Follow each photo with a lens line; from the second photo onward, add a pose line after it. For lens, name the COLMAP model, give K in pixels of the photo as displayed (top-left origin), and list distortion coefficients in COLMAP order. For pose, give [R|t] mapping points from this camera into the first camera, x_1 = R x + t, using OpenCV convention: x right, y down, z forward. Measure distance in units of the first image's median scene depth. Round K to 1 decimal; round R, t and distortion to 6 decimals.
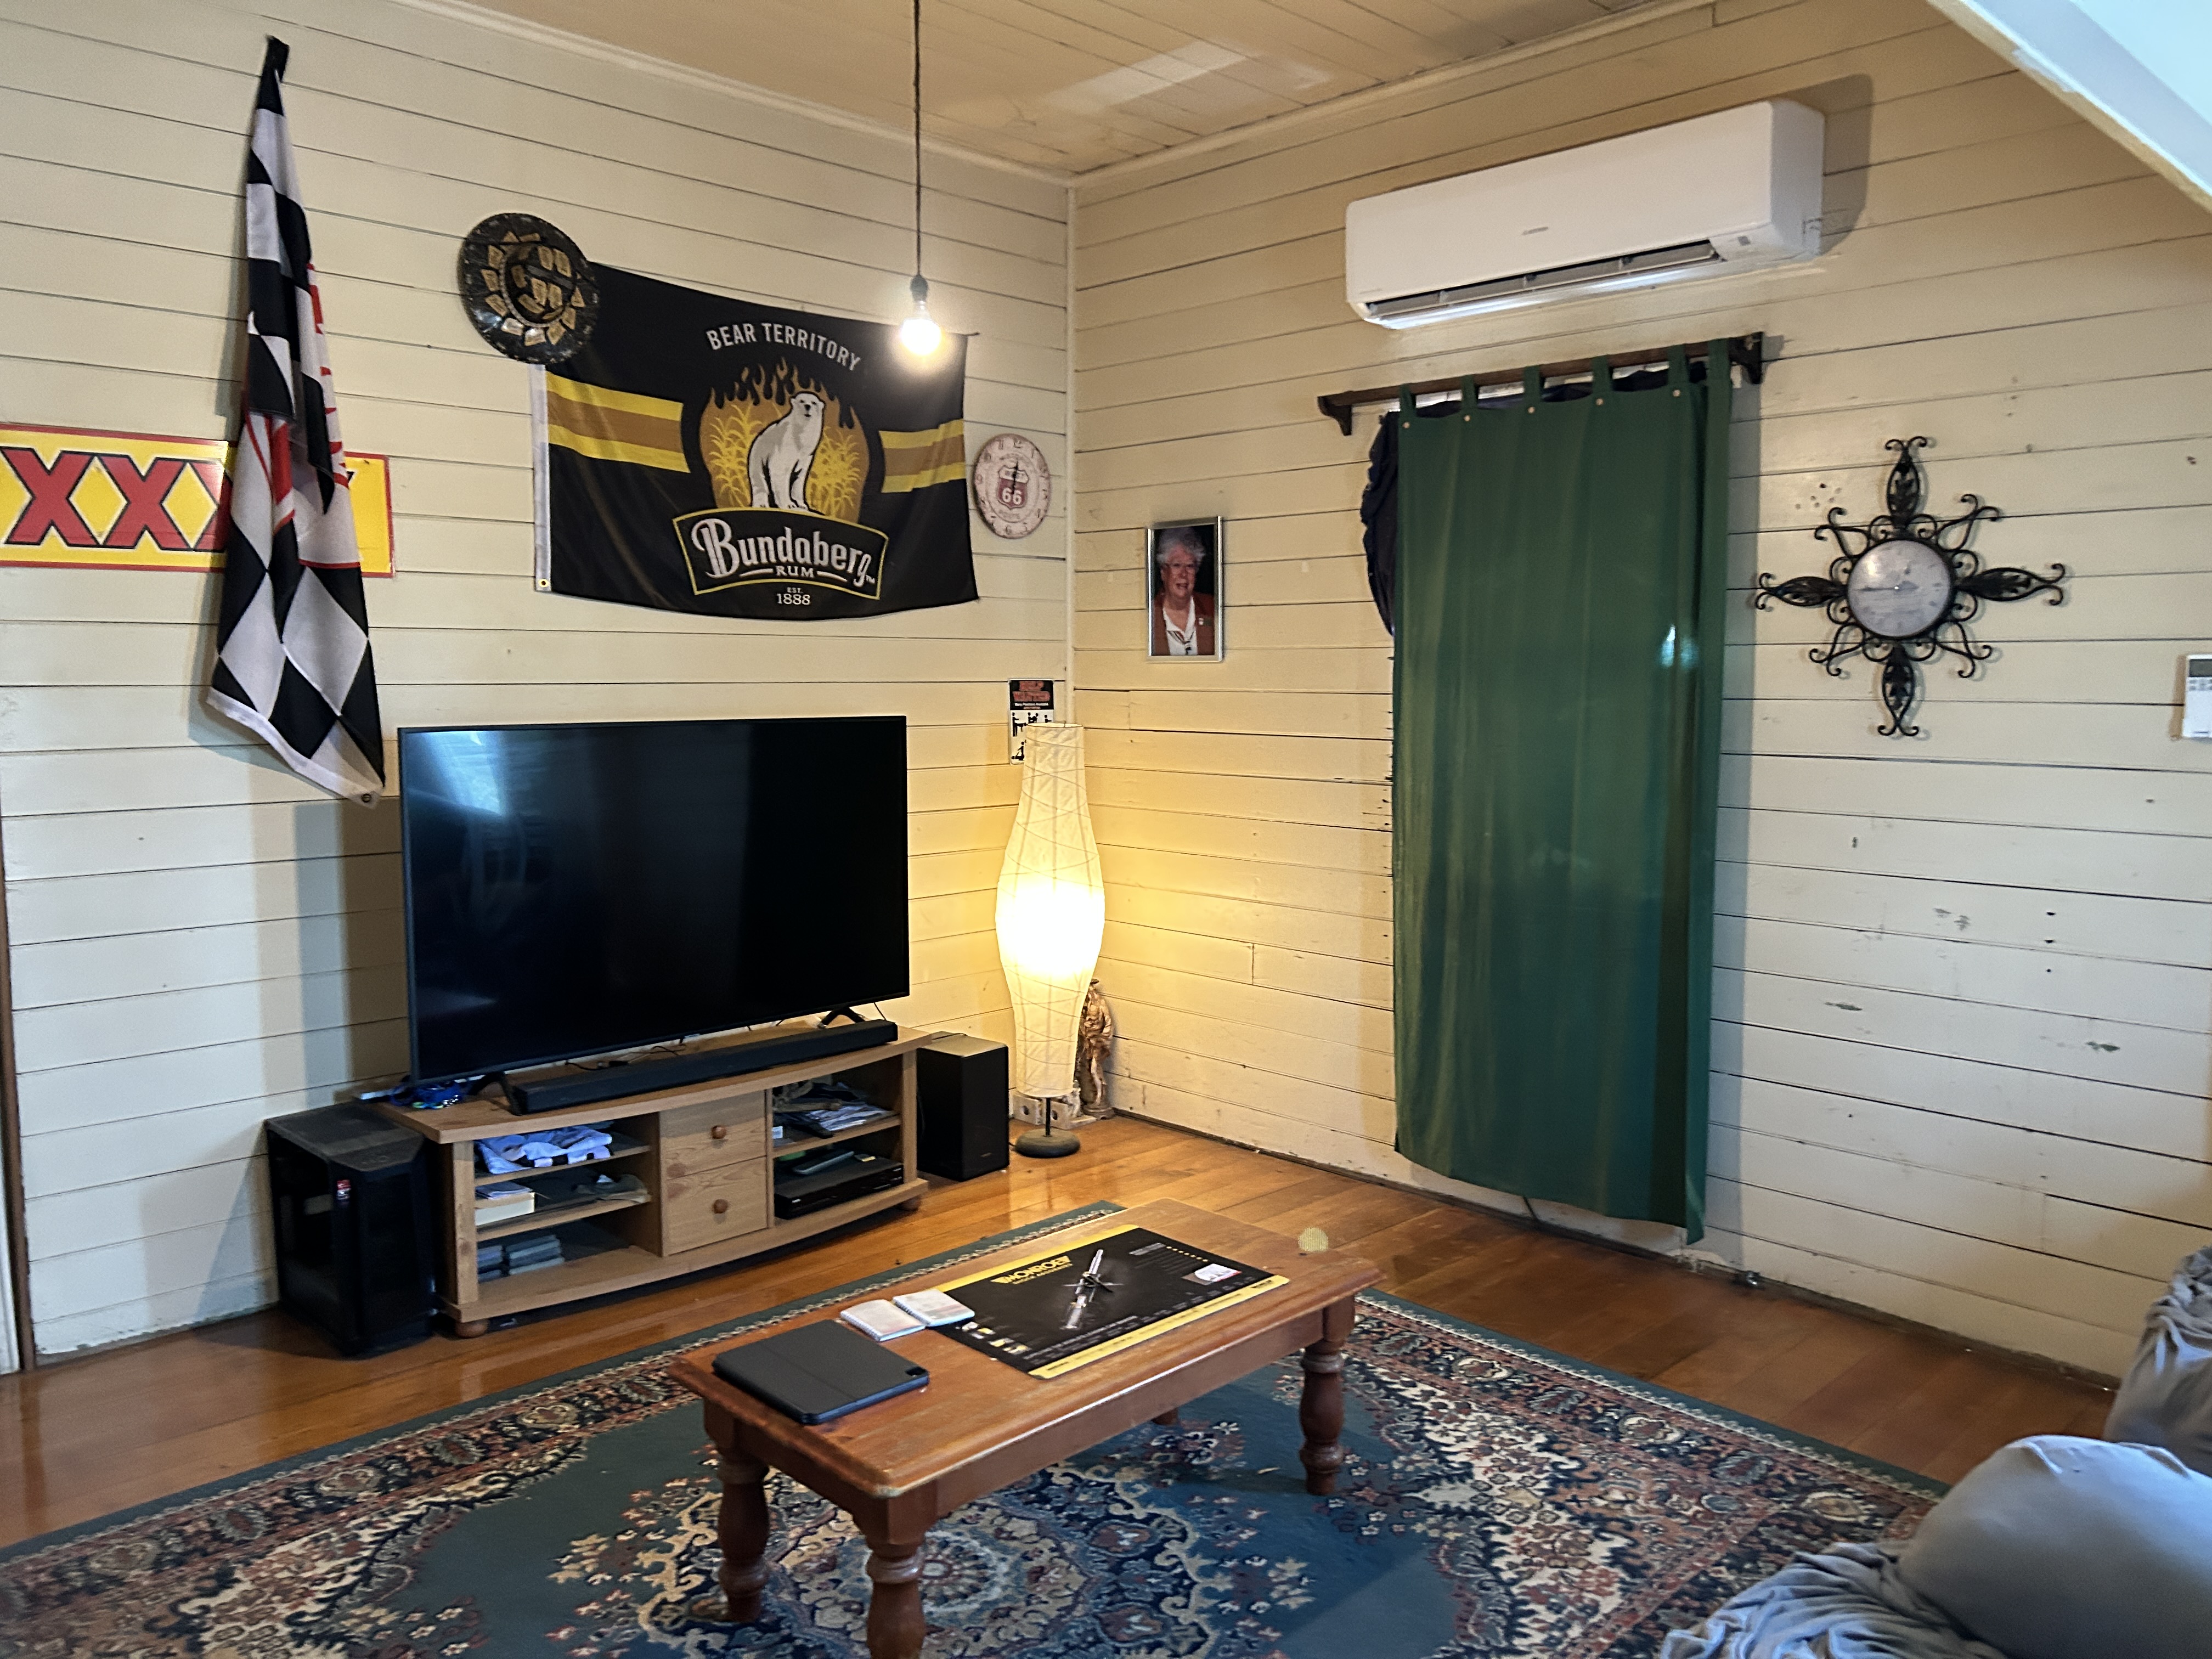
lens RADIAL K [[1648.4, 0, 1099.4], [0, 1648.4, 811.9], [0, 0, 1]] dist [0.051212, -0.065499]
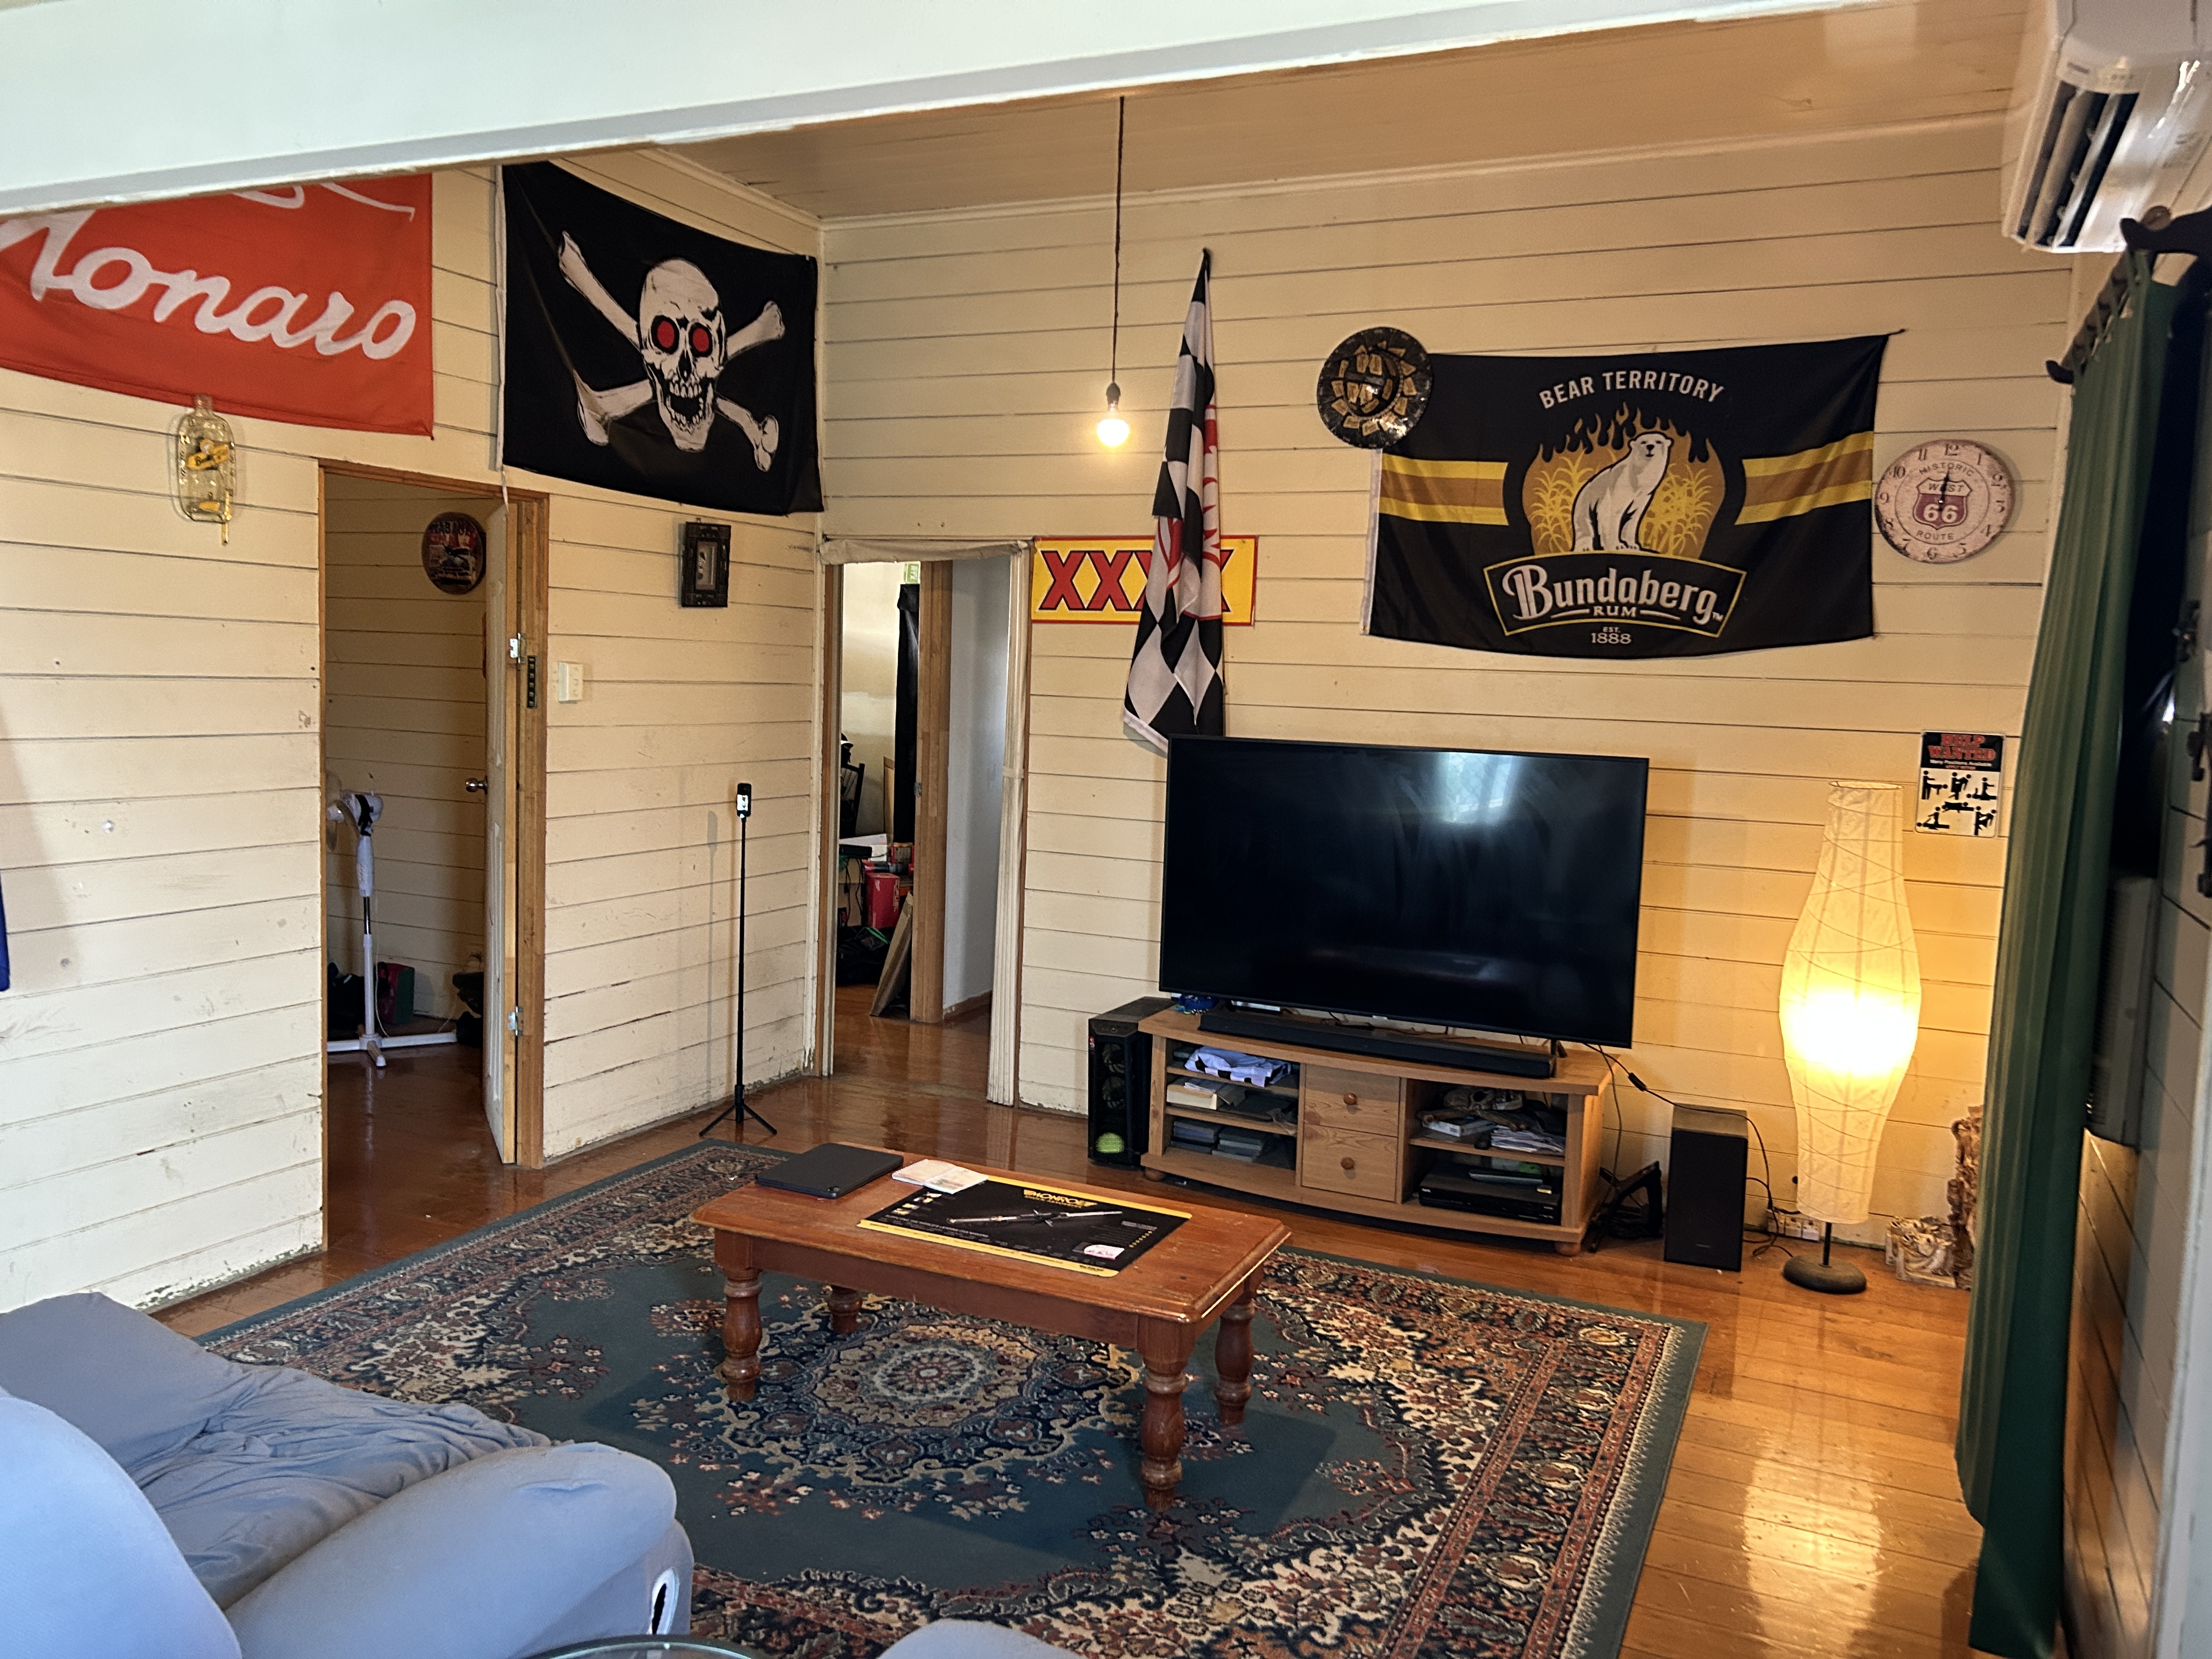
lens RADIAL K [[1648.4, 0, 1148.6], [0, 1648.4, 810.0], [0, 0, 1]] dist [0.051212, -0.065499]
pose [[0.362767, 0.095811, -0.926941, 0.696558], [-0.112342, 0.991942, 0.058563, -0.053557], [0.925083, 0.082890, 0.370608, 0.381926]]
